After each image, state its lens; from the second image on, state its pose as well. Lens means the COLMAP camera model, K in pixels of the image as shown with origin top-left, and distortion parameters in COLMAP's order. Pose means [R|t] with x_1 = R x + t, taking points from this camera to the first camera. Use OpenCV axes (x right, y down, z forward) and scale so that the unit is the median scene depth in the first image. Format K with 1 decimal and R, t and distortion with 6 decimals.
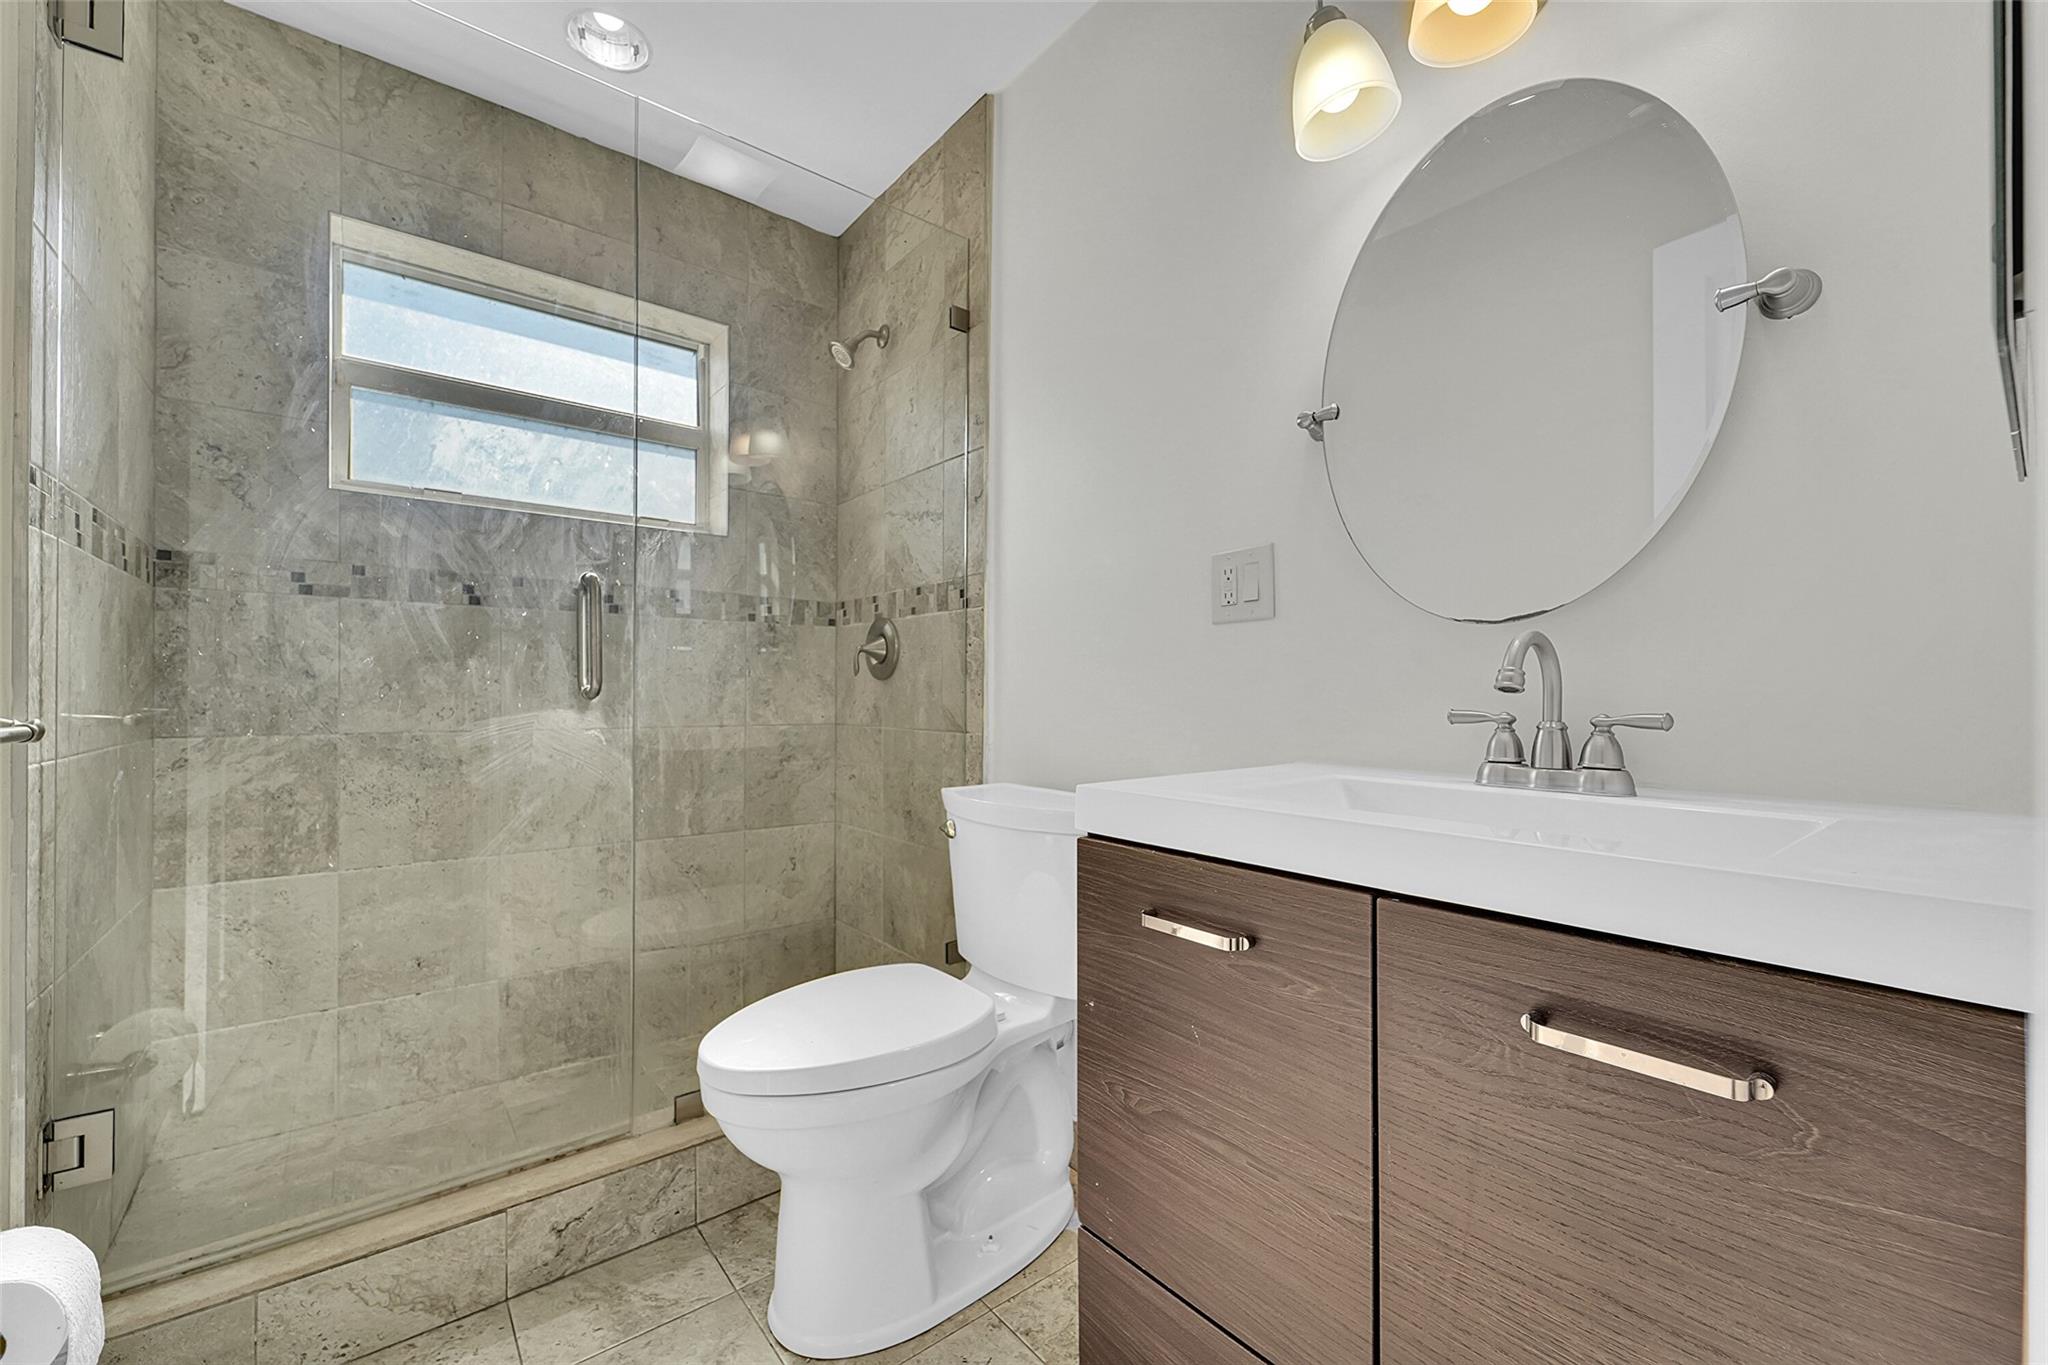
lens RADIAL K [[821.8, 0, 1019.9], [0, 821.8, 686.8], [0, 0, 1]] dist [-0.000613, -0.002136]
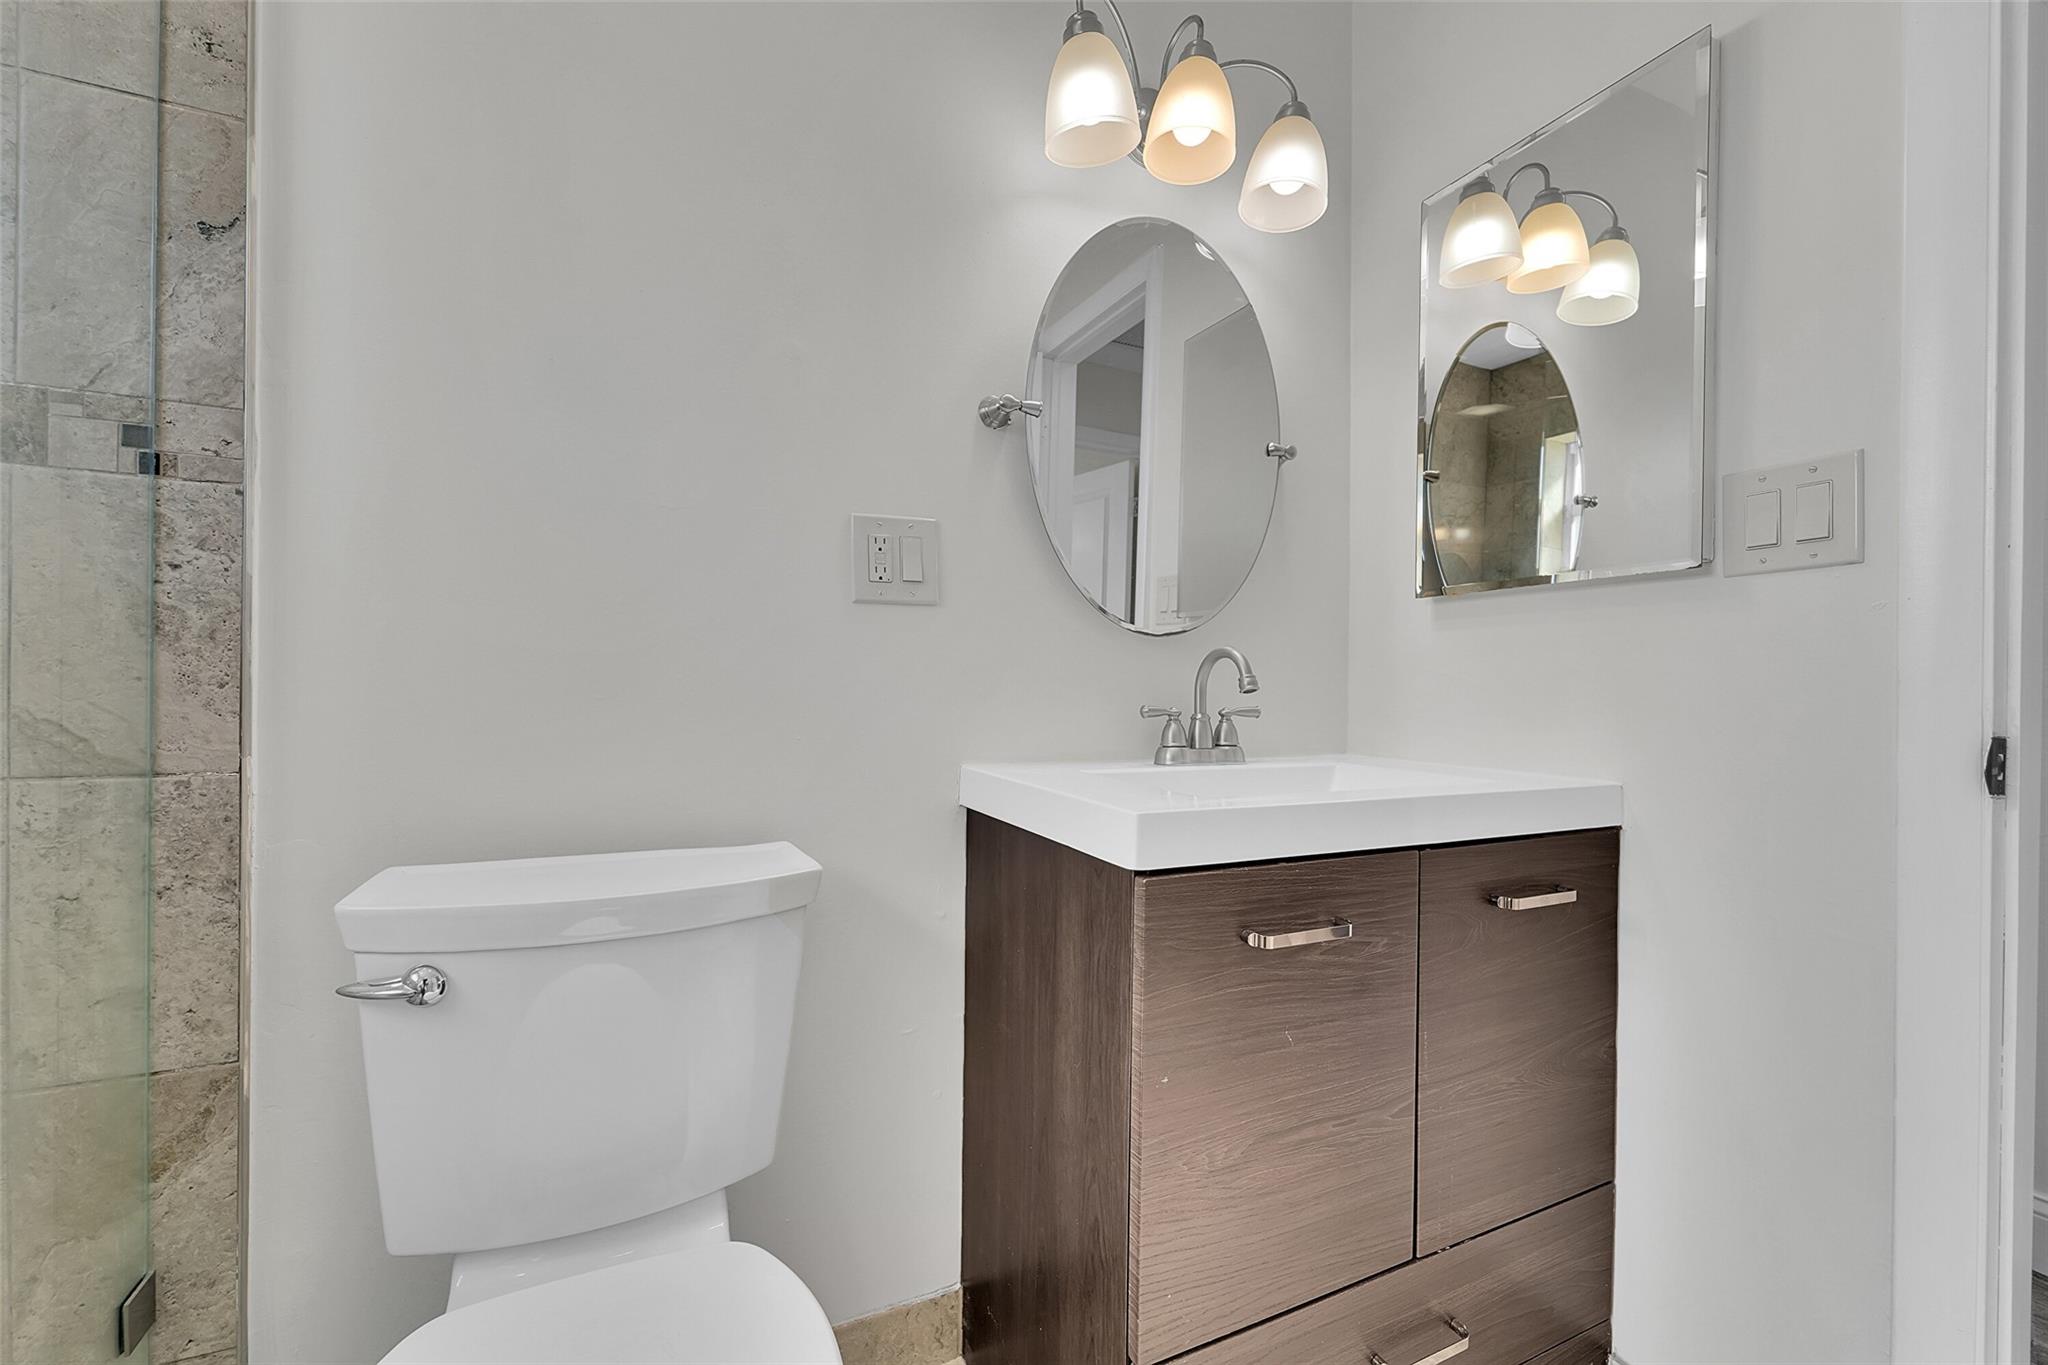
lens RADIAL K [[821.8, 0, 1017.3], [0, 821.8, 688.6], [0, 0, 1]] dist [-0.000613, -0.002136]
pose [[0.238374, 0.000838, 0.971173, -0.371460], [-0.021087, 0.999768, 0.004313, 0.000759], [-0.970944, -0.021507, 0.238337, 0.487478]]
